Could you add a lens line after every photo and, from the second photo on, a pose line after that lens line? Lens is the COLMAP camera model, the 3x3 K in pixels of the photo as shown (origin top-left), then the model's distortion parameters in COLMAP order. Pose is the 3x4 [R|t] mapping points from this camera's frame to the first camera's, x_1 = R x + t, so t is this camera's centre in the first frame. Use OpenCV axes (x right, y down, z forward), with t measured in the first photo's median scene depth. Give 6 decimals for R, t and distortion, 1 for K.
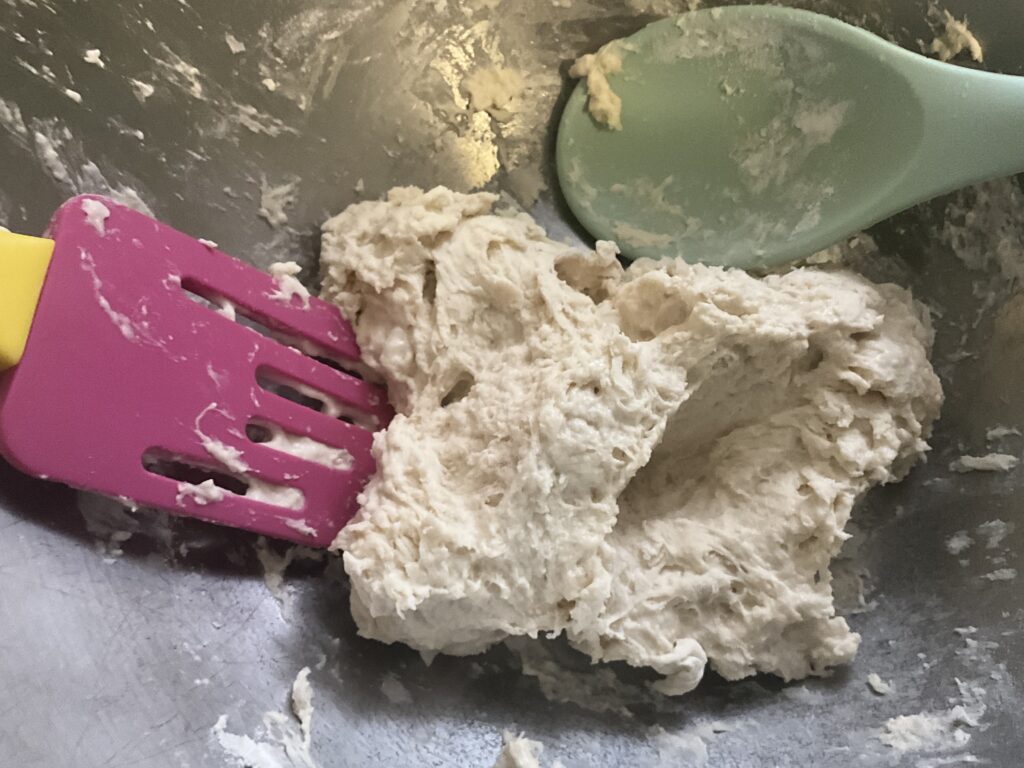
lens RADIAL K [[874.5, 0, 512.0], [0, 874.5, 384.0], [0, 0, 1]] dist [-0.066301, 0.002038]
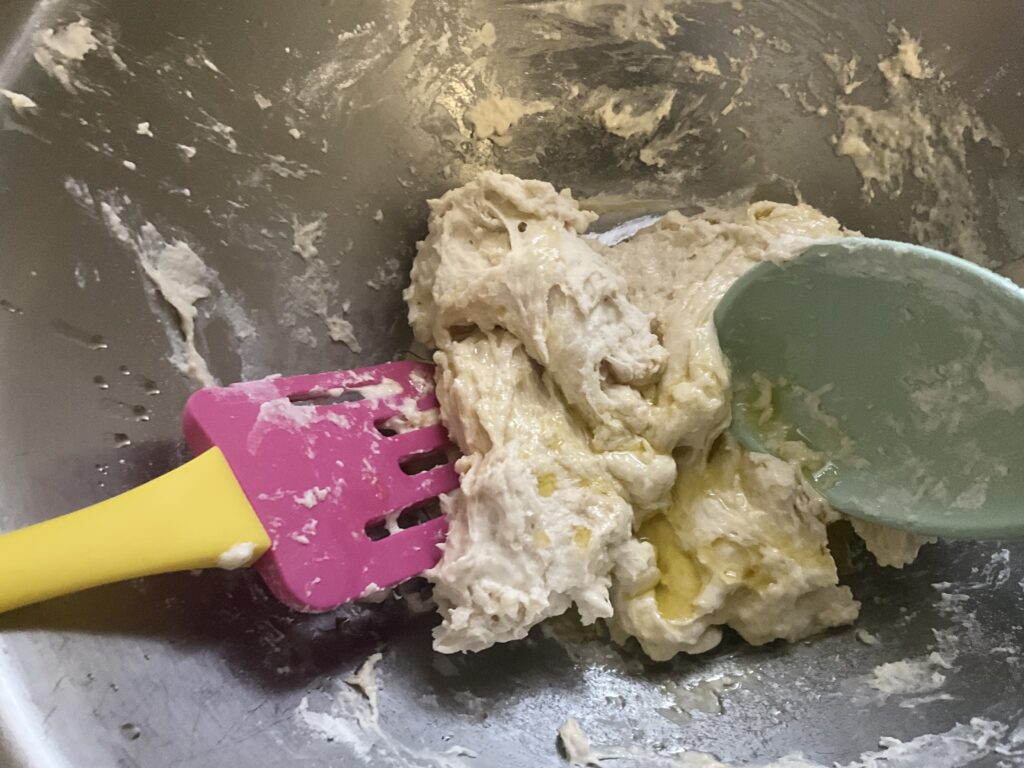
lens RADIAL K [[862.0, 0, 512.0], [0, 862.0, 384.0], [0, 0, 1]] dist [-0.001263, -0.101729]
pose [[0.998304, -0.058203, -0.000712, -0.020557], [0.058190, 0.997617, 0.037062, -0.051132], [-0.001447, -0.037040, 0.999313, -0.117363]]
